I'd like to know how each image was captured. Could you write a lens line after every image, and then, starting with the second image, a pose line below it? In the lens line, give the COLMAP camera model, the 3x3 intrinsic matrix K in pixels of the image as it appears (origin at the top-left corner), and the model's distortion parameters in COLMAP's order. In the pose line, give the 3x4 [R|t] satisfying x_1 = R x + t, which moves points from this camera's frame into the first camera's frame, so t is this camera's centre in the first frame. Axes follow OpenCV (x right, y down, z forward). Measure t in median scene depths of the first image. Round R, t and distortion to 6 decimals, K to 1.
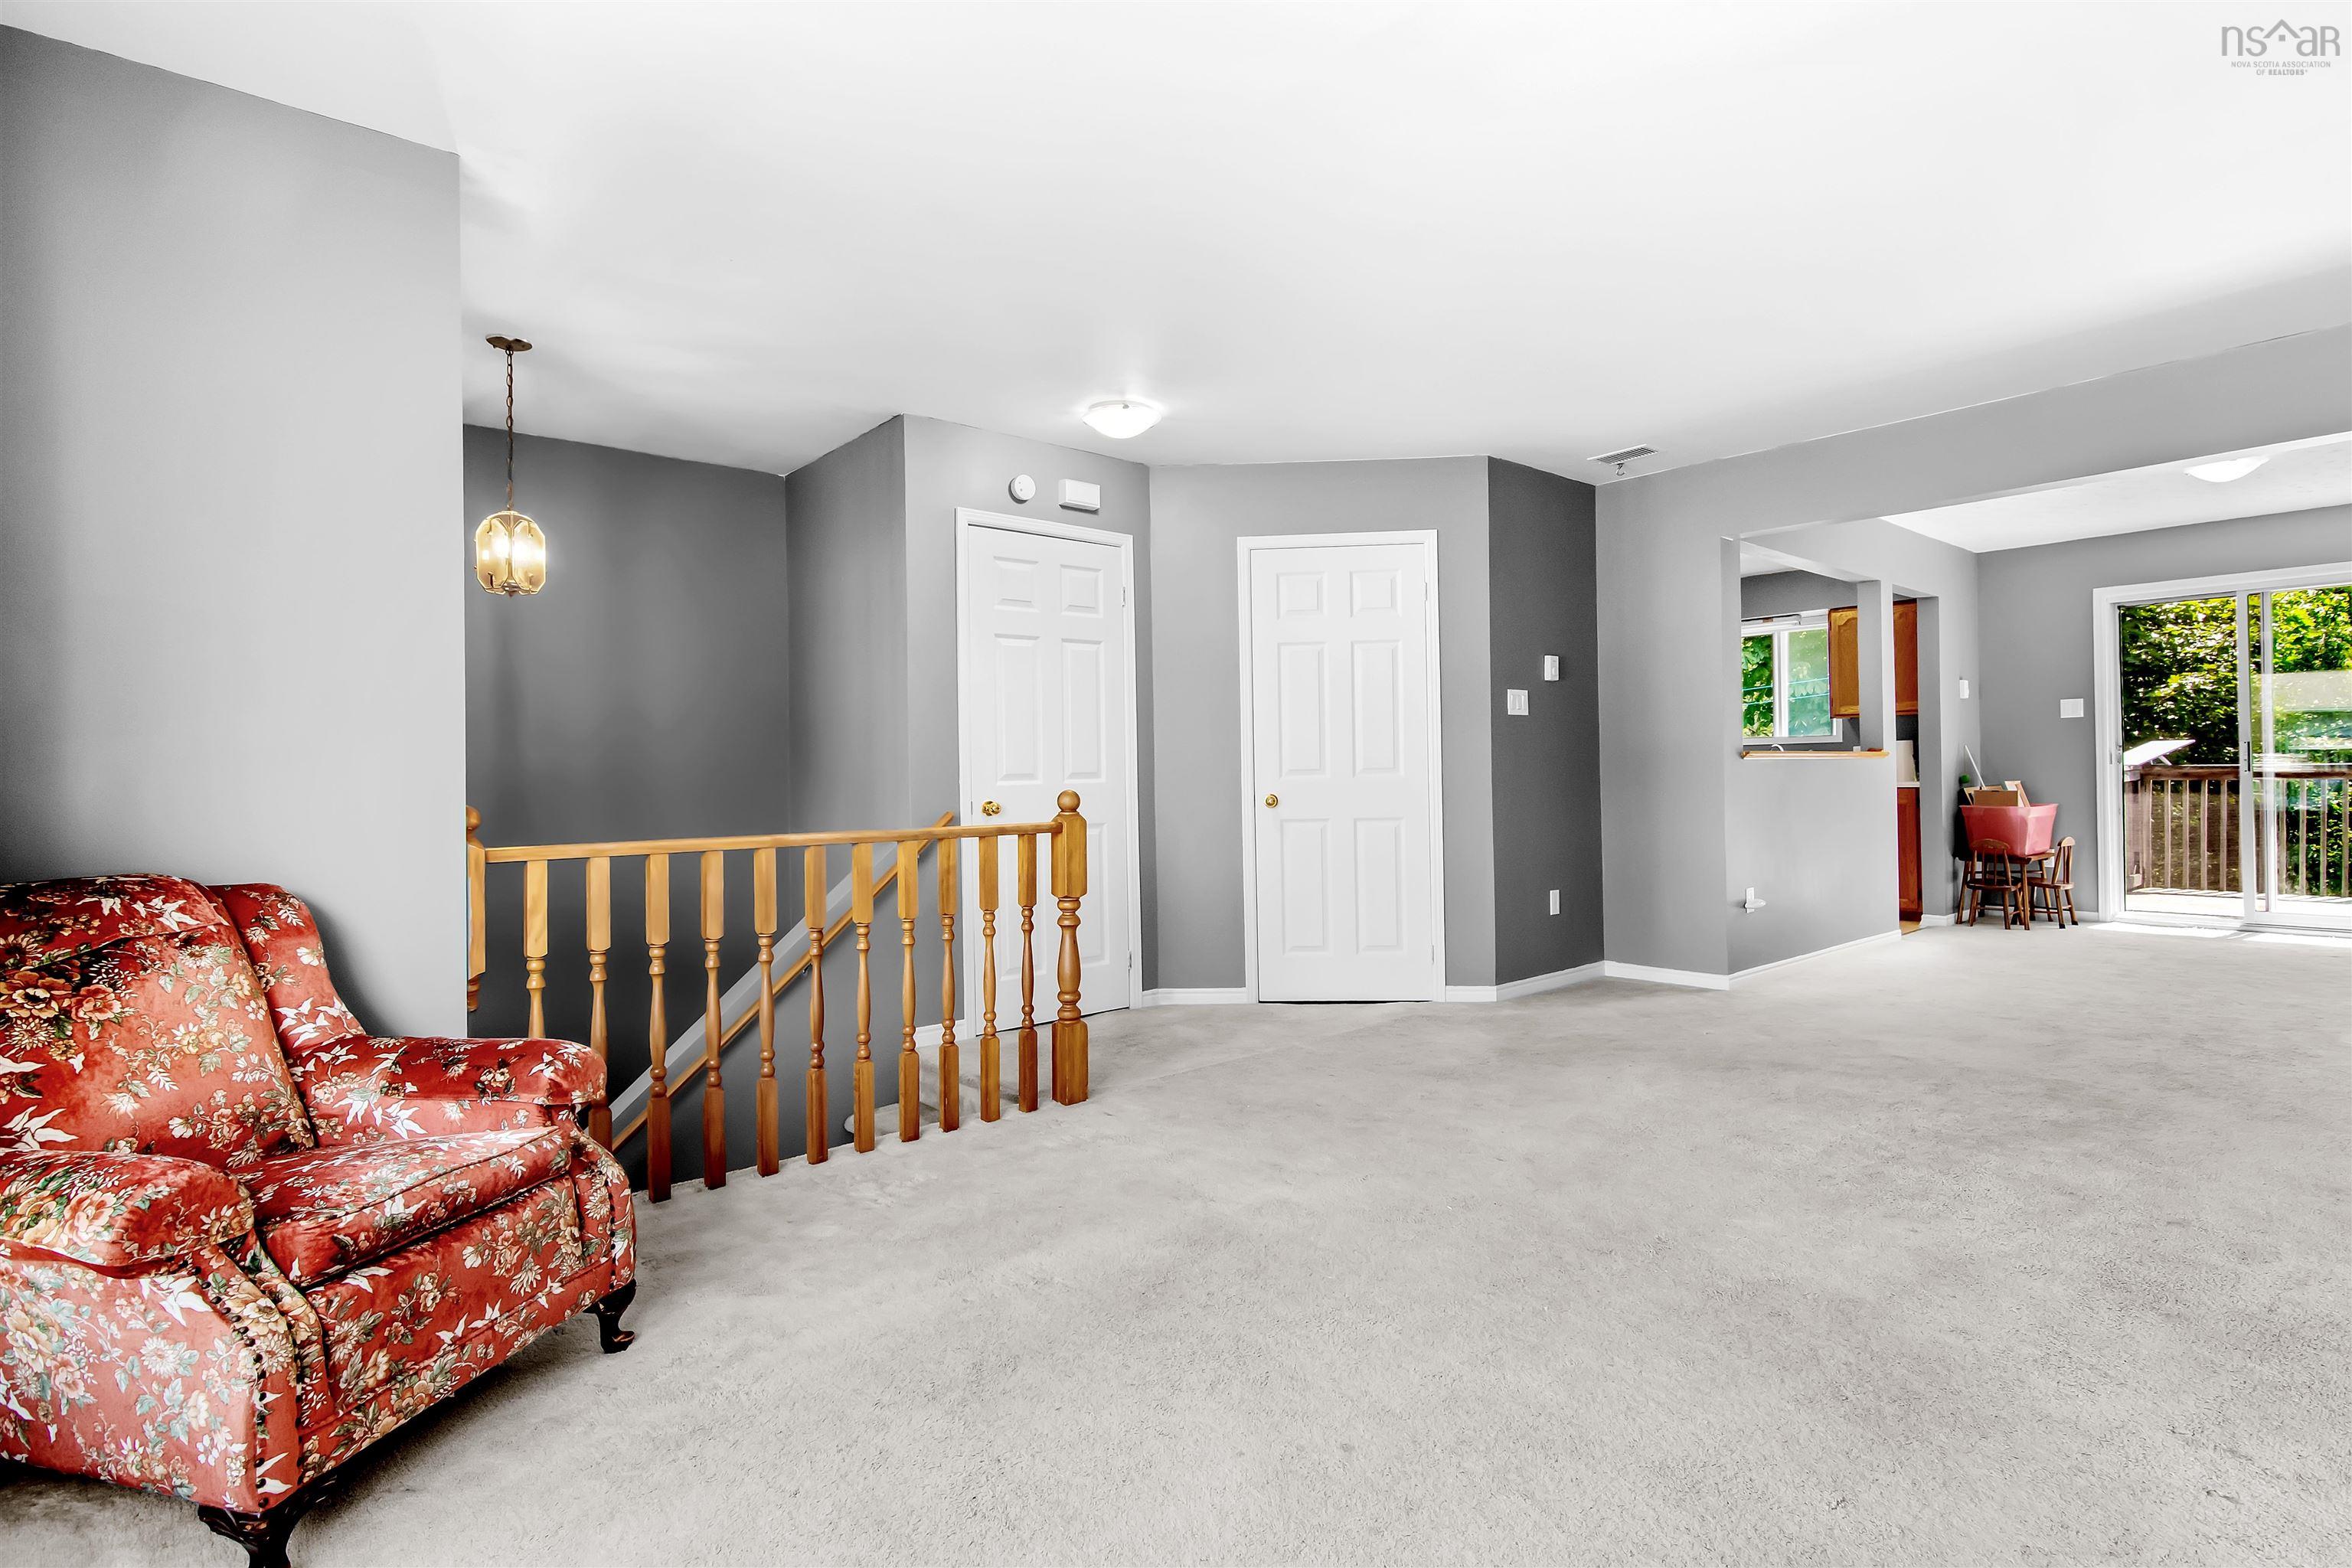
lens RADIAL K [[1149.1, 0, 1233.6], [0, 1149.1, 759.3], [0, 0, 1]] dist [0.004177, -0.000336]
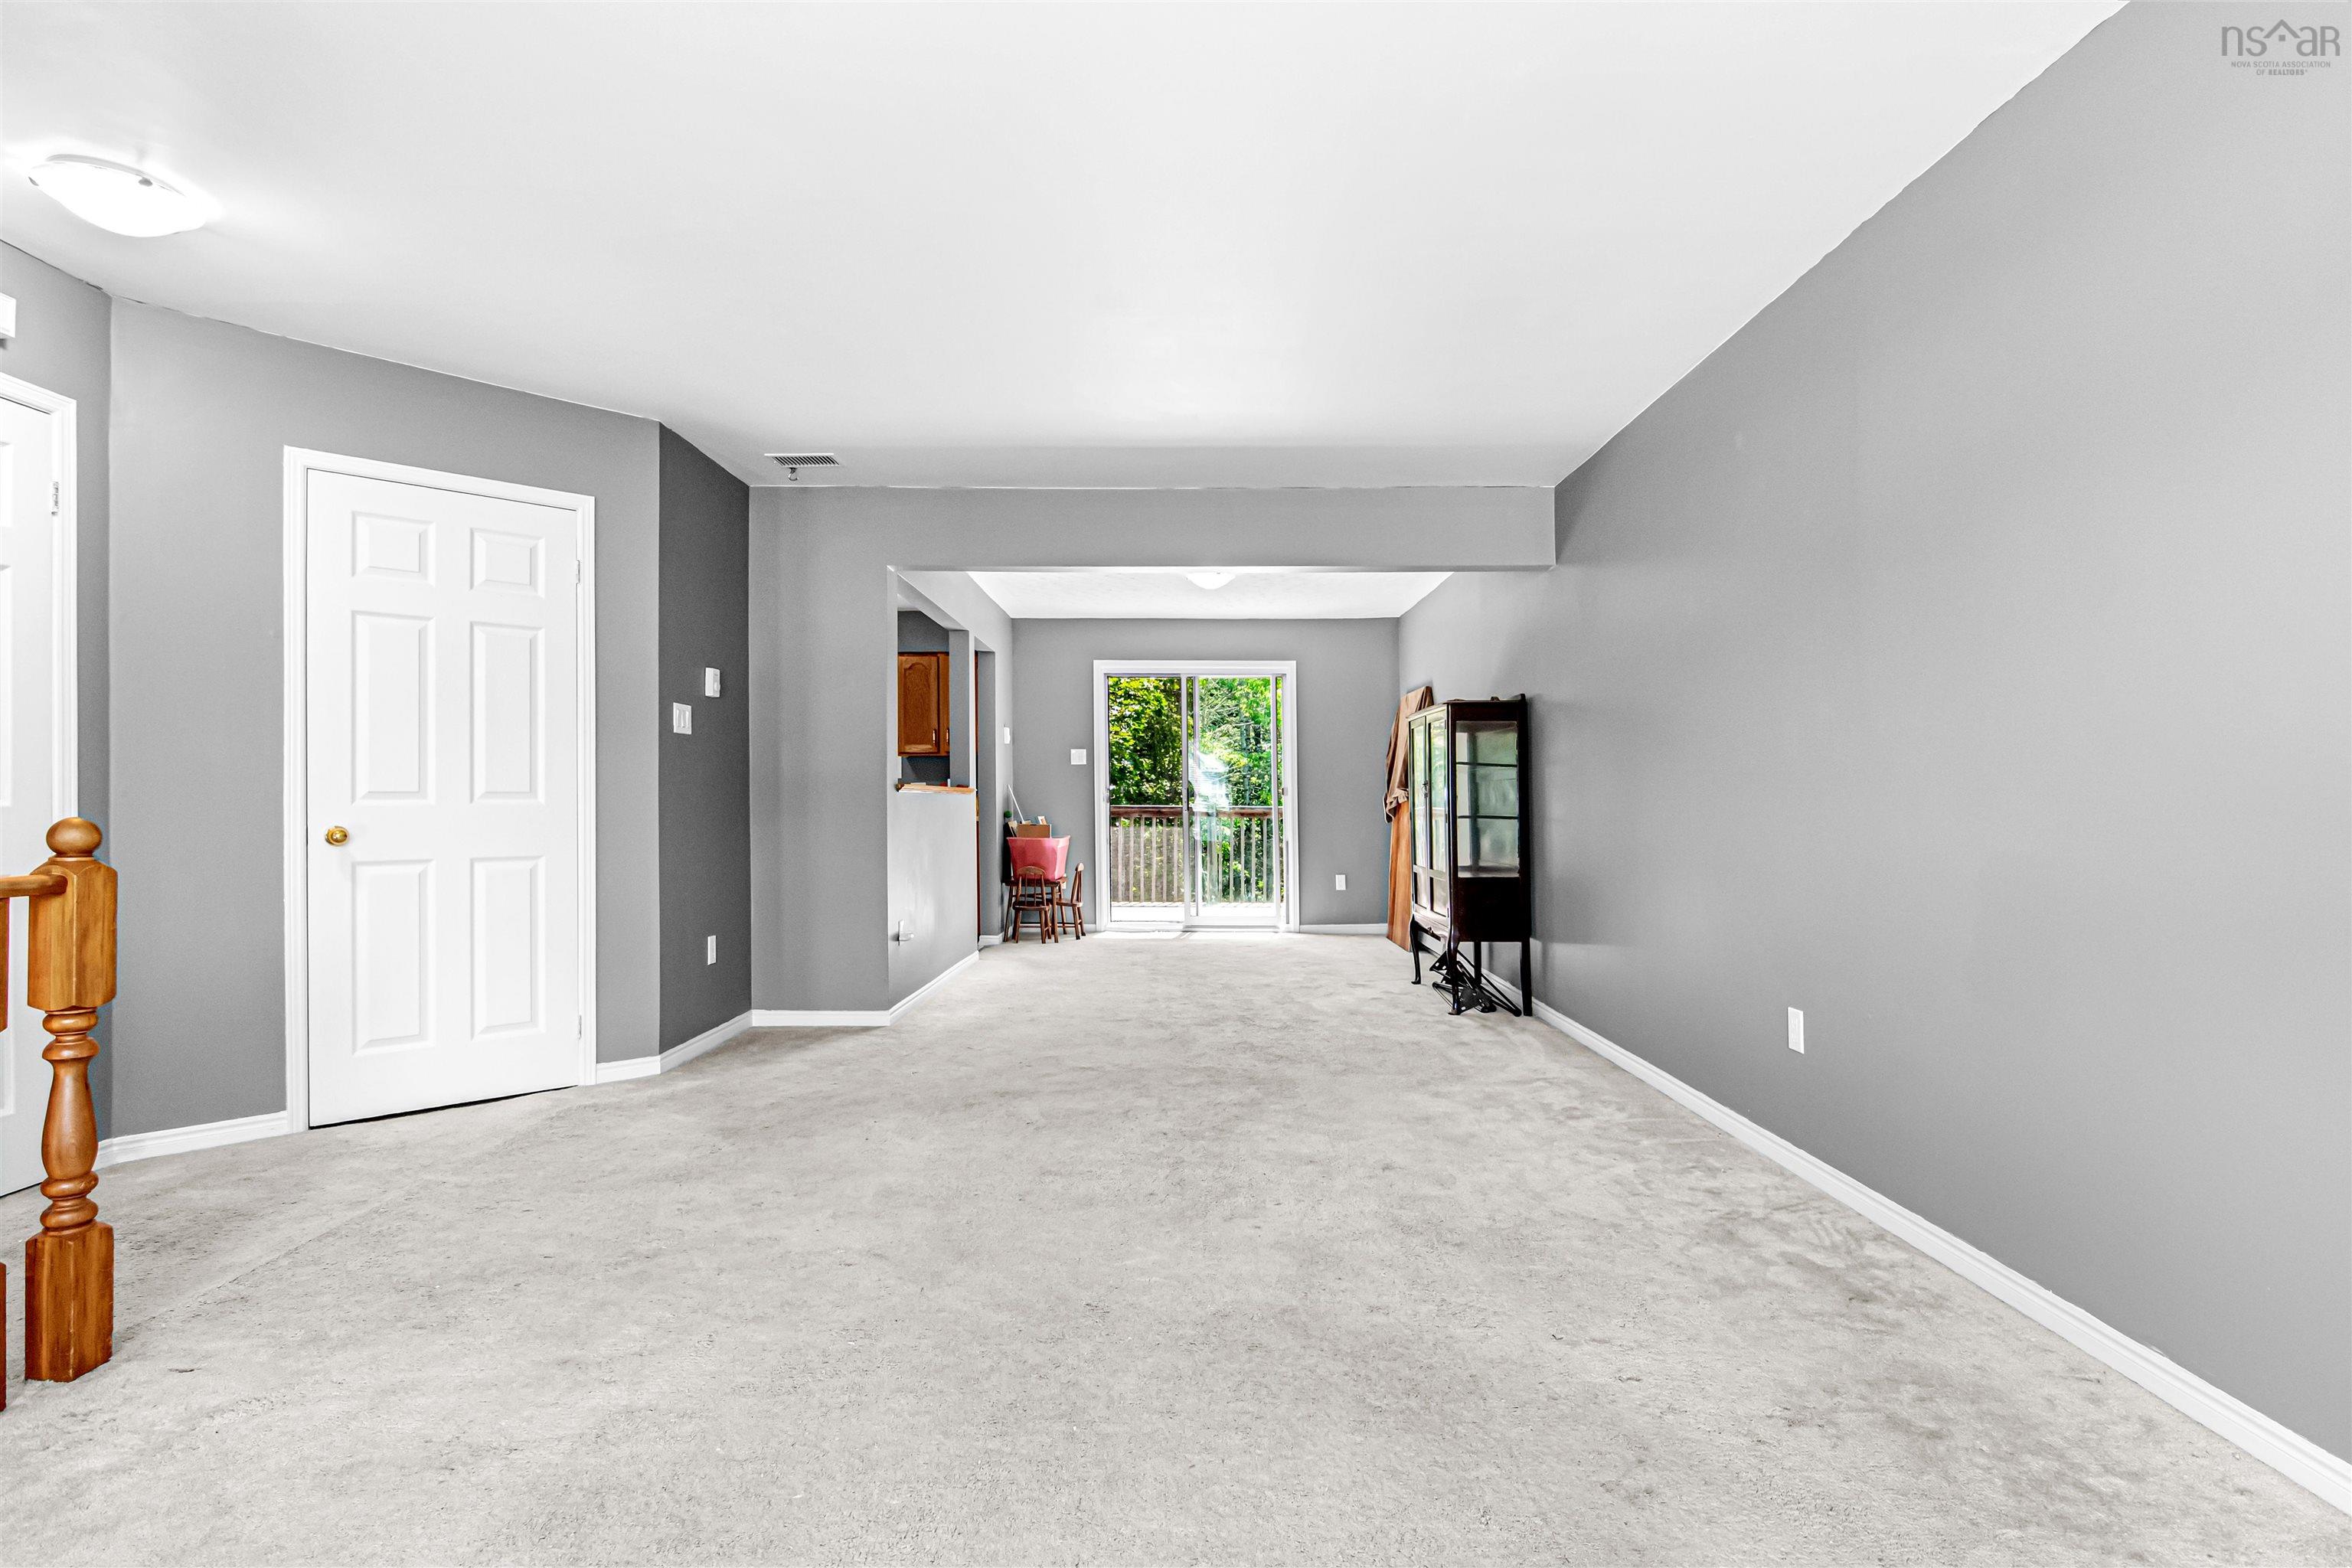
lens RADIAL K [[1149.1, 0, 1159.5], [0, 1149.1, 803.4], [0, 0, 1]] dist [0.004177, -0.000336]
pose [[0.686901, 0.016621, 0.726561, -0.131281], [-0.023347, 0.999727, -0.000798, 0.005375], [-0.726376, -0.016415, 0.687102, 0.156884]]
